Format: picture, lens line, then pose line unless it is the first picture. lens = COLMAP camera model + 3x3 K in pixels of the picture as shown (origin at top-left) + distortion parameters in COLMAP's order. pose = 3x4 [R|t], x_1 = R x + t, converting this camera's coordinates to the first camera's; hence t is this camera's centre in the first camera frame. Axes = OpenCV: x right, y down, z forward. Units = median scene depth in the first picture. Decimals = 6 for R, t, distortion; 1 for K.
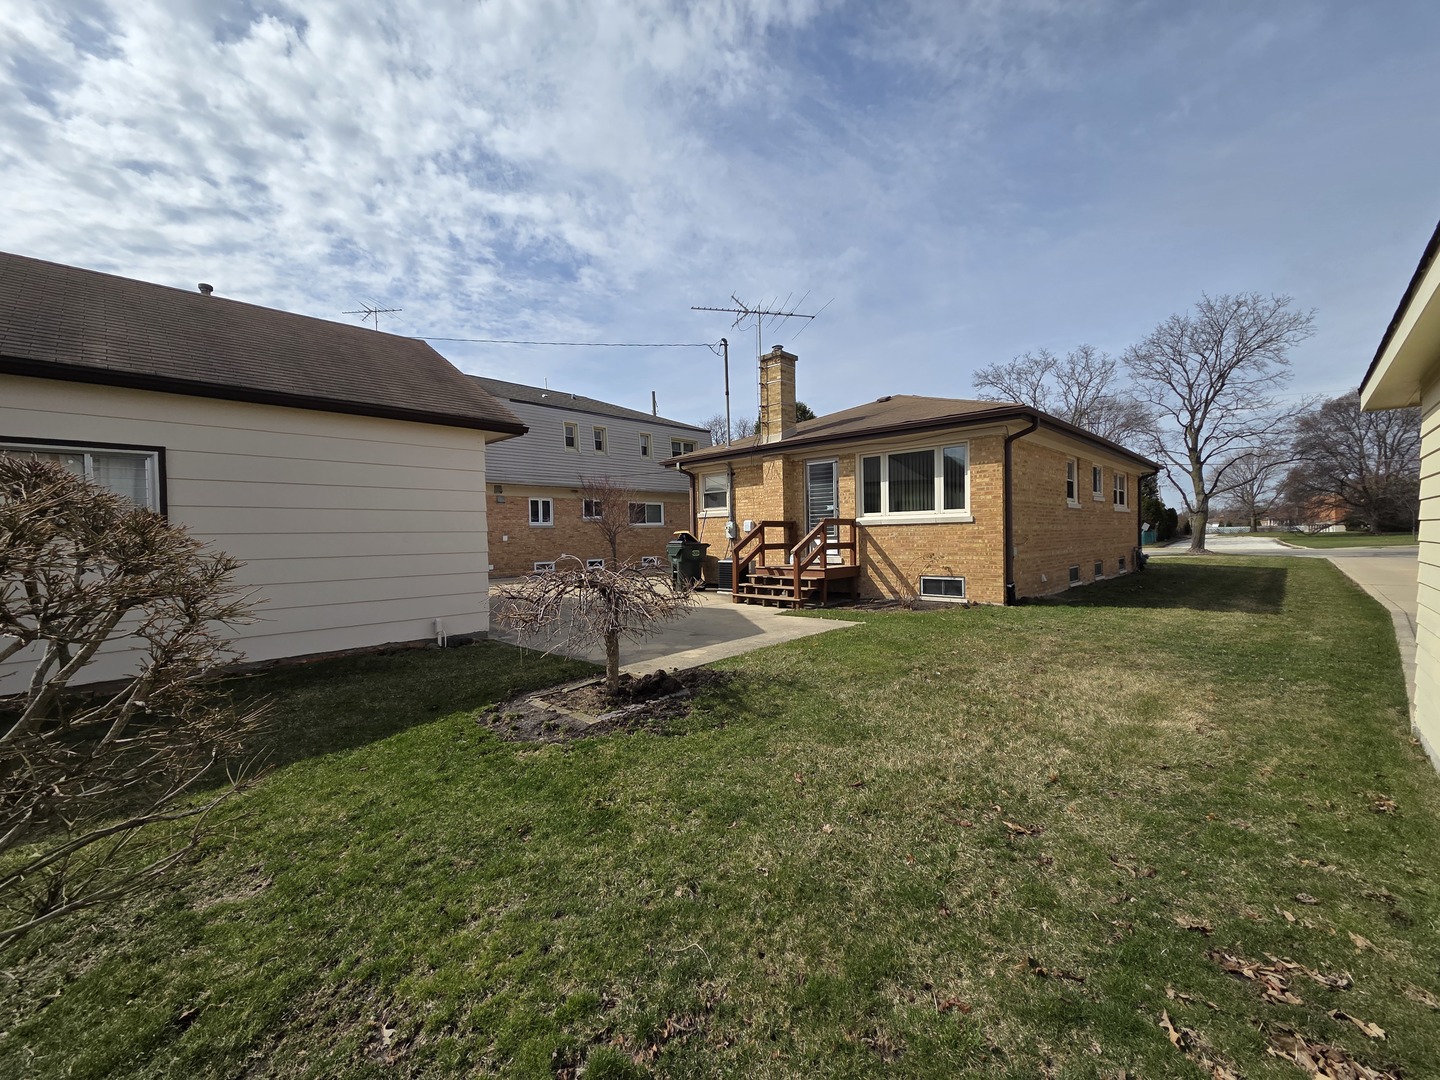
lens RADIAL K [[590.4, 0, 724.1], [0, 590.4, 543.4], [0, 0, 1]] dist [0.008821, 0.000212]
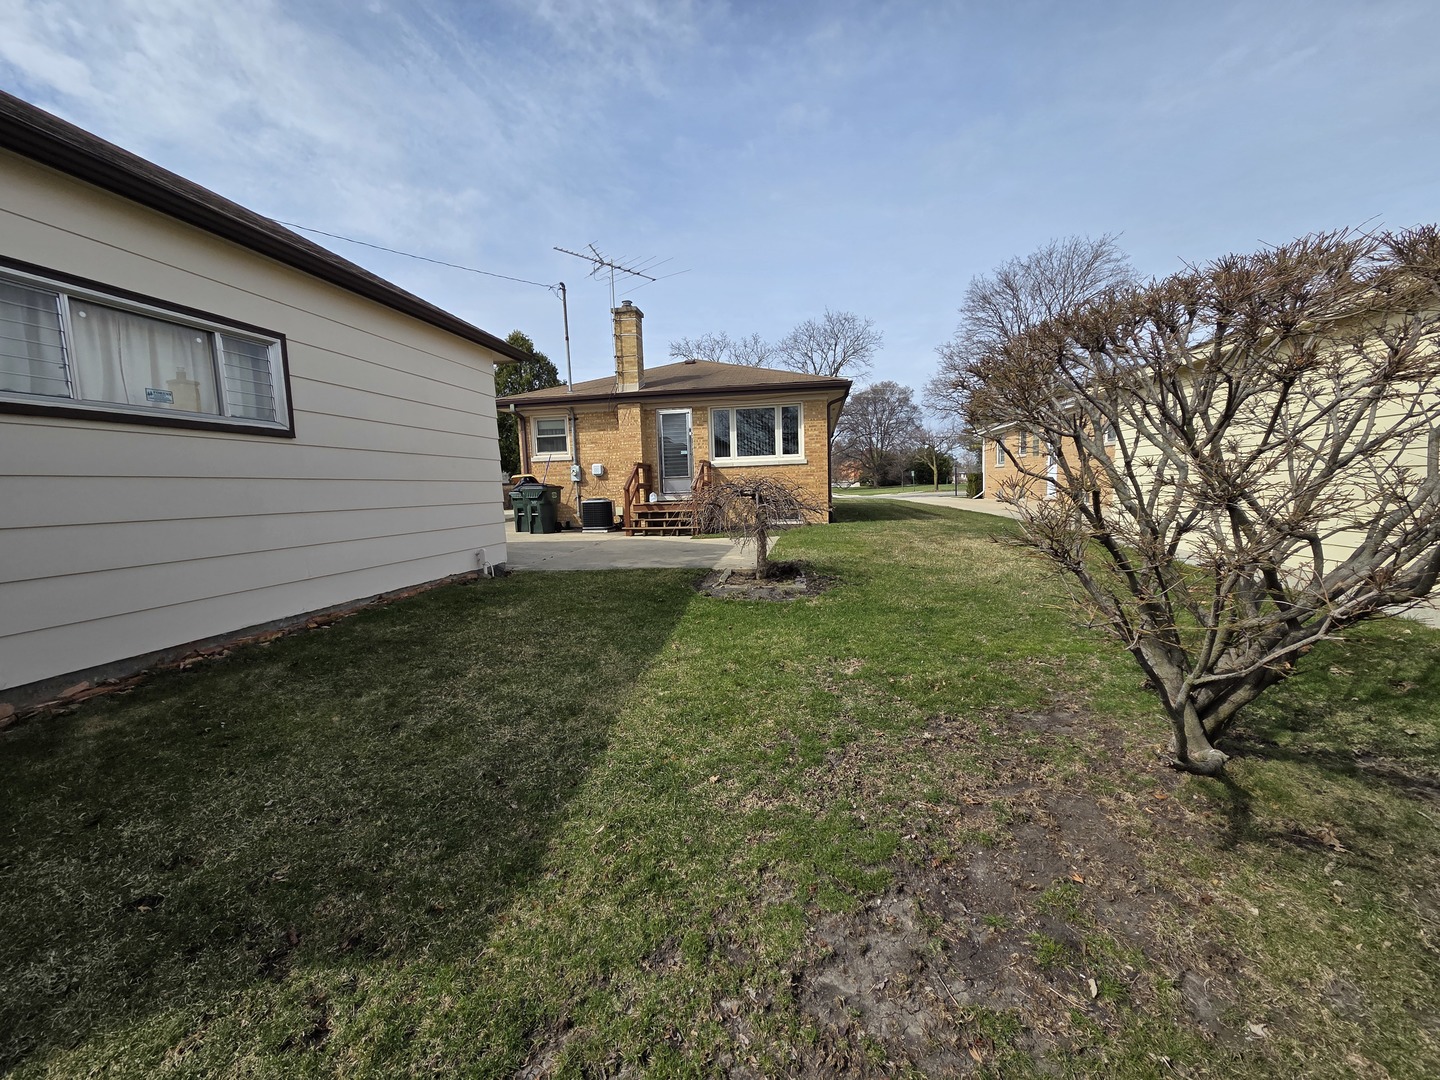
lens RADIAL K [[568.8, 0, 715.5], [0, 568.8, 524.1], [0, 0, 1]] dist [0.021475, -0.004336]
pose [[0.829826, -0.049174, 0.555851, -0.377229], [0.024613, 0.998366, 0.051577, 0.022796], [-0.557479, -0.029119, 0.829680, 0.033459]]
